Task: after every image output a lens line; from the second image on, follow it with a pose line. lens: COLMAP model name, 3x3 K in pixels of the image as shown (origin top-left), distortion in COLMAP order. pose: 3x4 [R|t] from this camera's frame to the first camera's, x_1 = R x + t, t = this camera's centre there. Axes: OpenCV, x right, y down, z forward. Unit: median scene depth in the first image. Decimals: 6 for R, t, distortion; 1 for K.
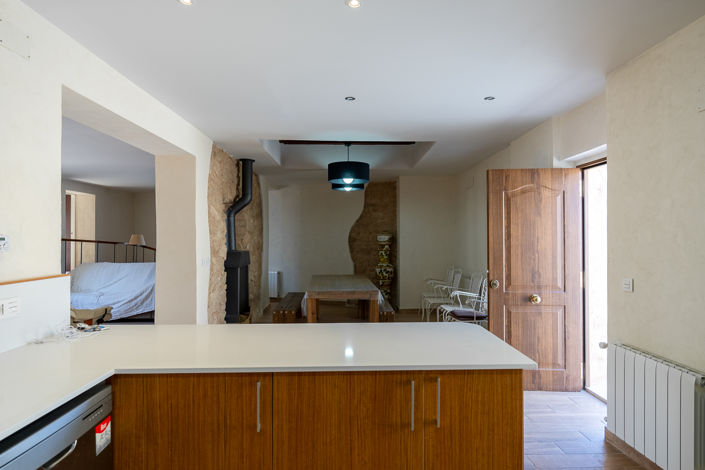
lens RADIAL K [[399.9, 0, 352.0], [0, 399.9, 234.8], [0, 0, 1]] dist [-0.005685, -0.001349]
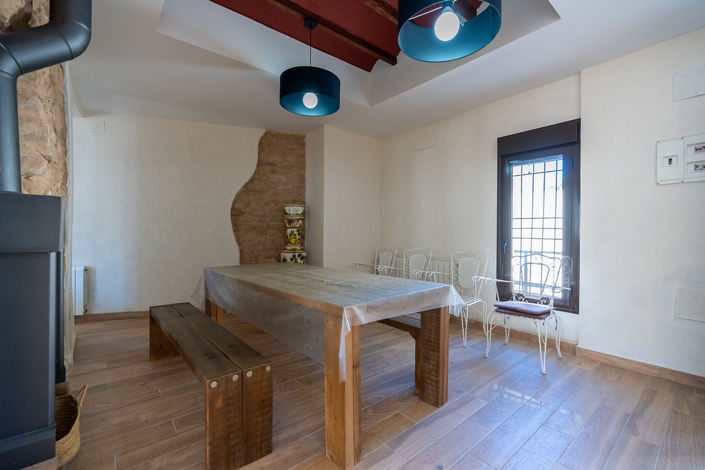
lens RADIAL K [[308.9, 0, 353.7], [0, 308.9, 235.3], [0, 0, 1]] dist [-0.009760, 0.001071]
pose [[0.780228, 0.001813, 0.625492, -0.172662], [-0.009463, 0.999916, 0.008905, 0.044312], [-0.625423, -0.012867, 0.780180, 0.483441]]
